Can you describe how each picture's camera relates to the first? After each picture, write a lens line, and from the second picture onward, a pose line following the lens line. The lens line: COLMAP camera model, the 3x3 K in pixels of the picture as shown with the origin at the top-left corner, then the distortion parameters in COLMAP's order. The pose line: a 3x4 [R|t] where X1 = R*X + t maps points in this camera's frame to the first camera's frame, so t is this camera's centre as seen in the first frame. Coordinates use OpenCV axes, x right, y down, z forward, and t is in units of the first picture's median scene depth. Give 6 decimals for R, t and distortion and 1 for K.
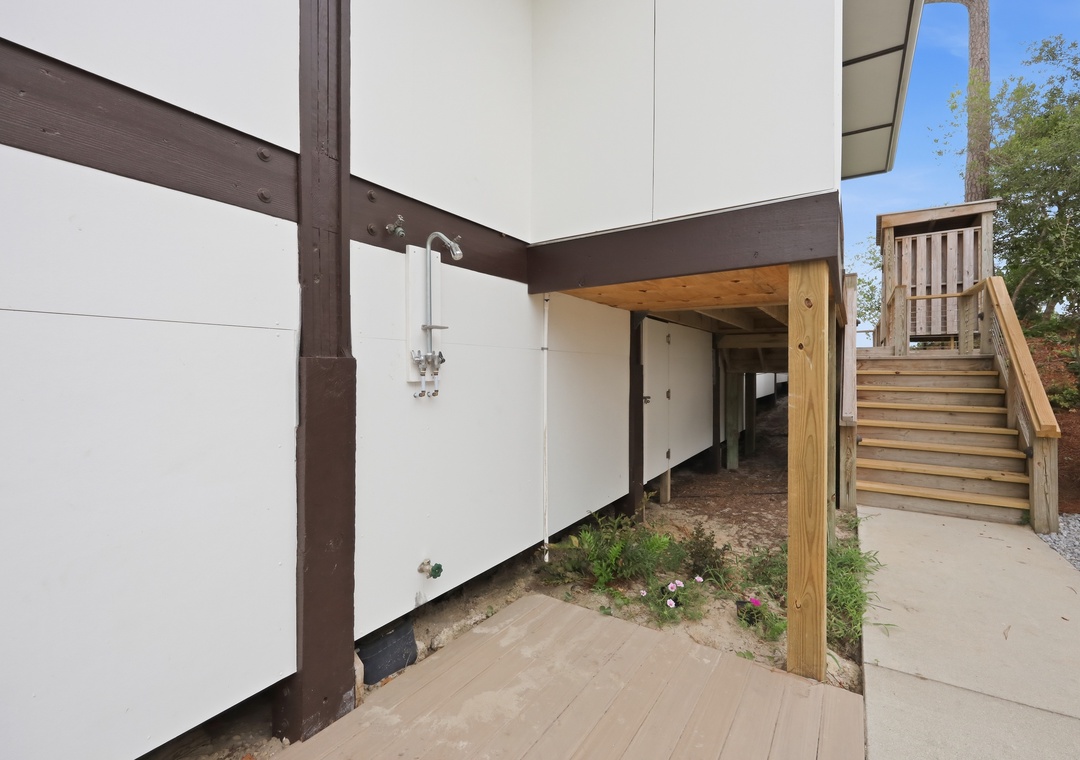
lens RADIAL K [[465.3, 0, 541.2], [0, 465.3, 373.4], [0, 0, 1]] dist [-0.000313, 0.000322]
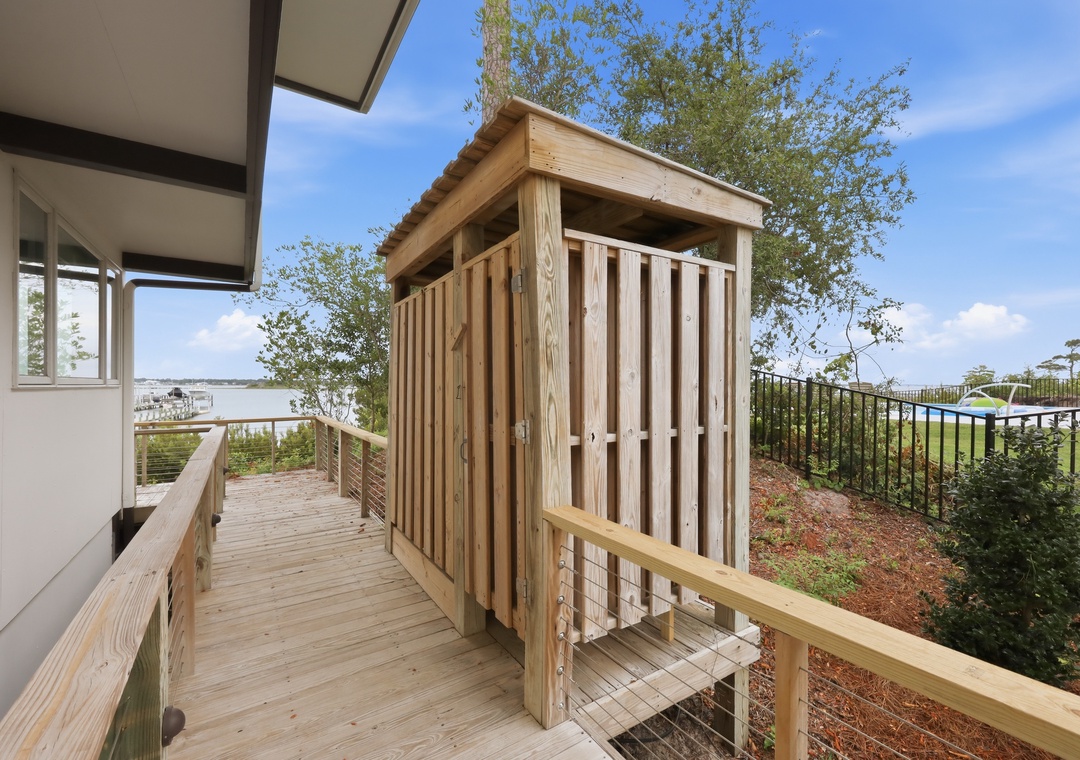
lens RADIAL K [[465.3, 0, 541.9], [0, 465.3, 383.2], [0, 0, 1]] dist [-0.000313, 0.000322]
pose [[0.394410, 0.003949, 0.918926, 0.547460], [0.002419, 0.999983, -0.005335, -0.215199], [-0.918931, 0.004327, 0.394394, 0.928953]]
